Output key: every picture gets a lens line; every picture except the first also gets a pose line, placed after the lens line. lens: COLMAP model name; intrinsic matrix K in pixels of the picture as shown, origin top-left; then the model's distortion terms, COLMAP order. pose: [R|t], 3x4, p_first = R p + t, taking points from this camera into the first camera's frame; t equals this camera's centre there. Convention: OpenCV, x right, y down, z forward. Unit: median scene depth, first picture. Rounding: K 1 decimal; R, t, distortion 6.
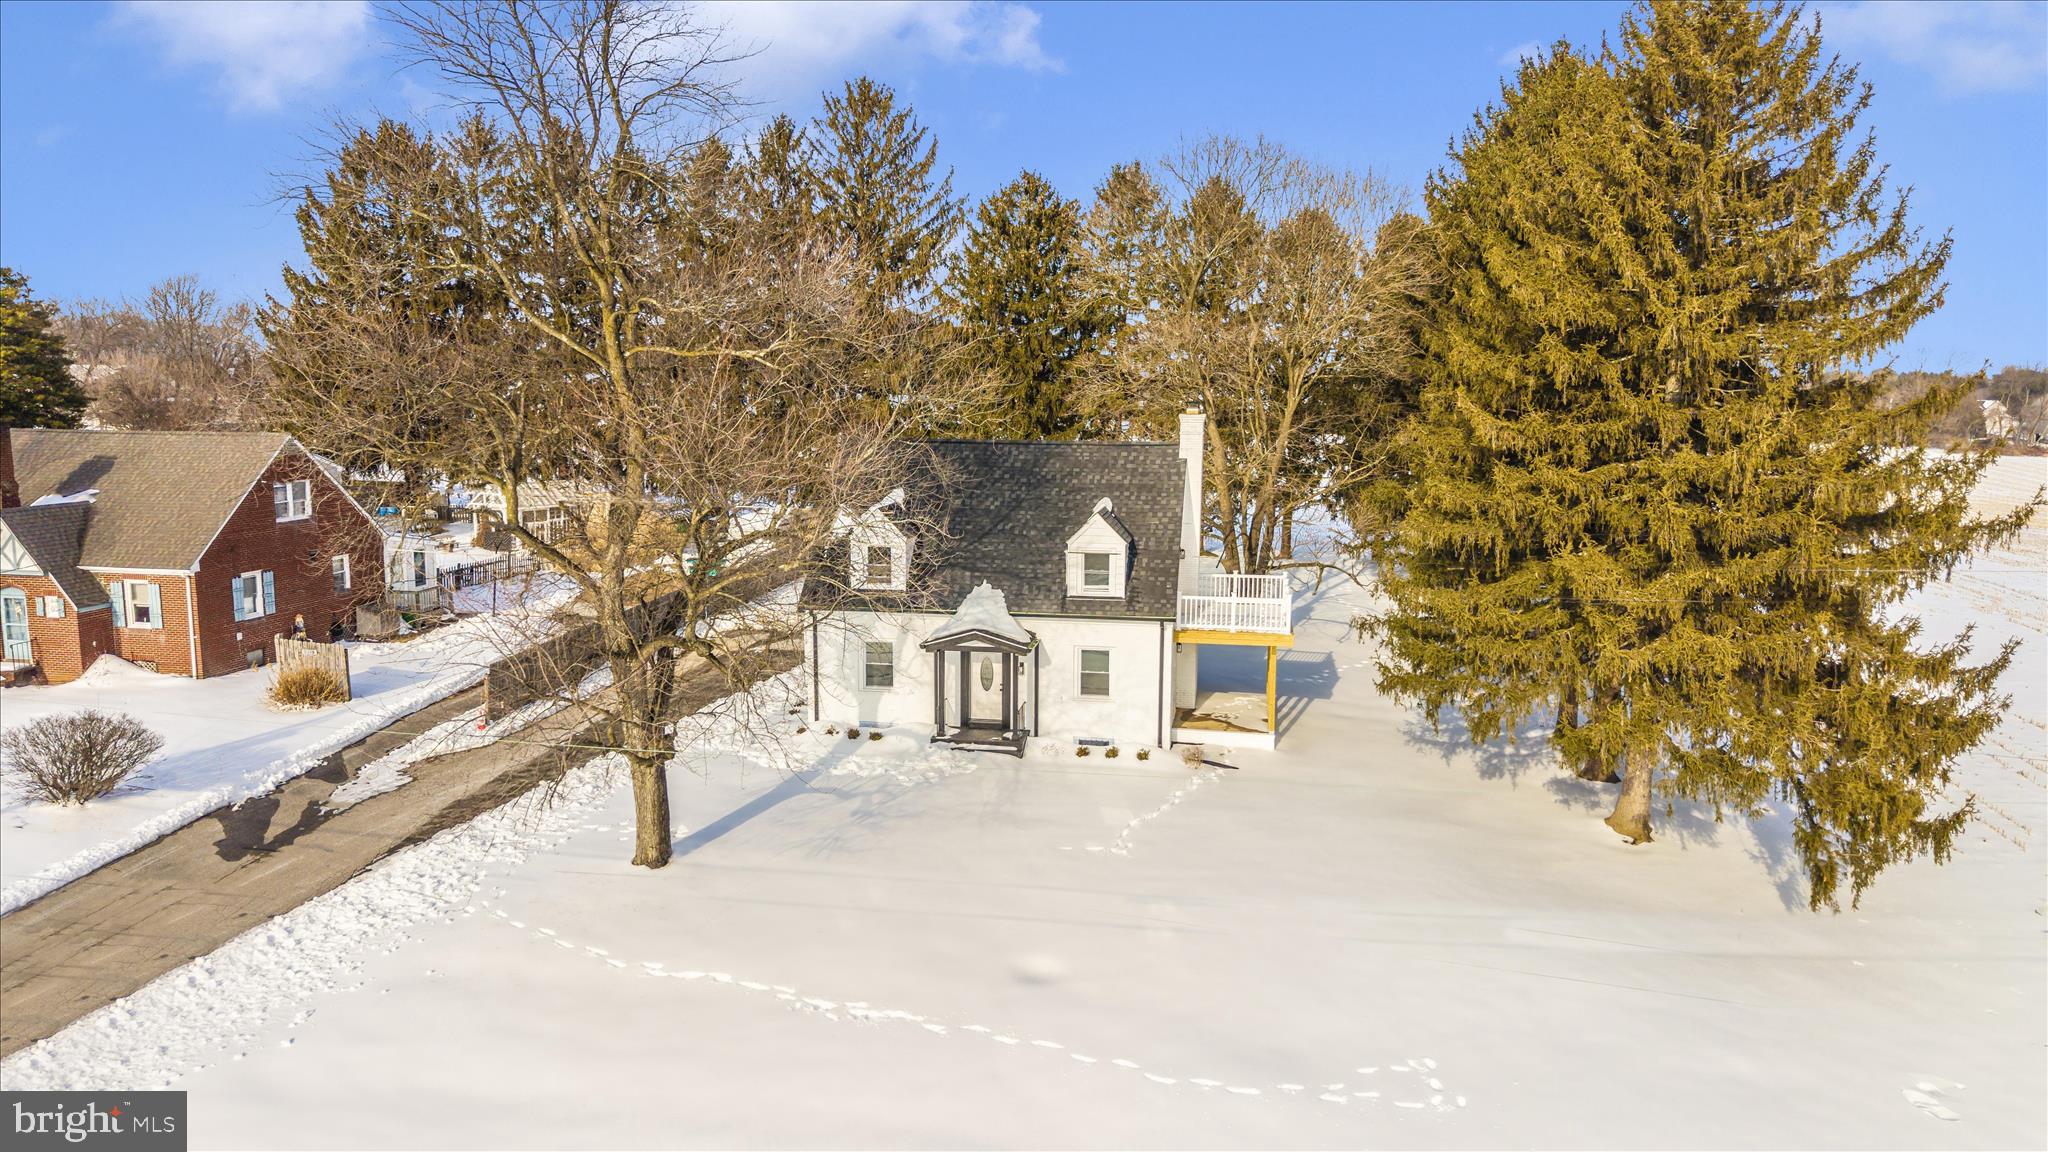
lens RADIAL K [[1355.1, 0, 1024.0], [0, 1355.1, 576.0], [0, 0, 1]] dist [-0.005837, -0.004493]
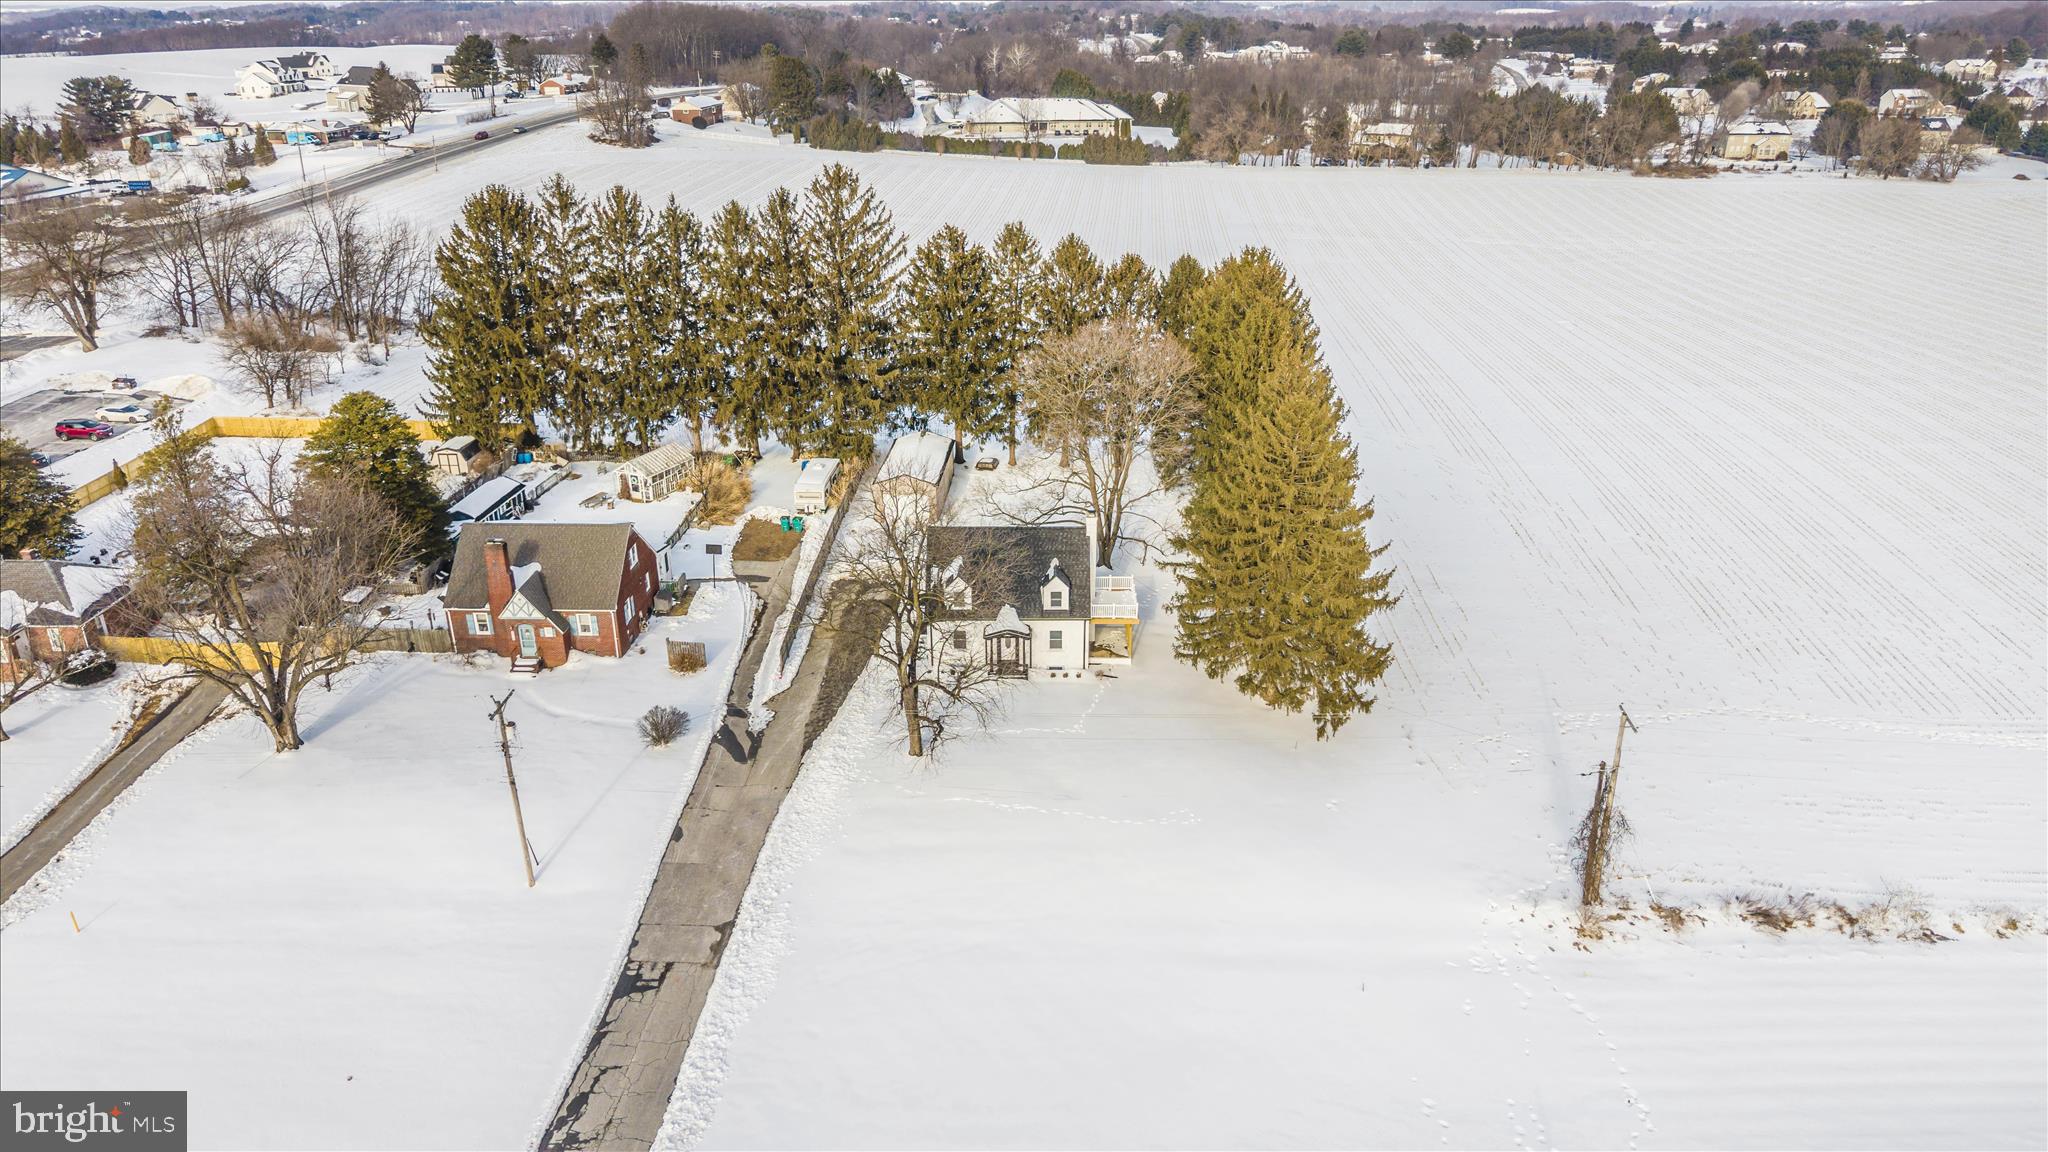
lens RADIAL K [[1355.1, 0, 1024.0], [0, 1355.1, 576.0], [0, 0, 1]] dist [-0.005837, -0.004493]
pose [[0.987423, -0.068545, 0.142466, -0.320973], [0.029199, 0.964690, 0.261763, -0.635925], [-0.155378, -0.254311, 0.954559, -1.167419]]
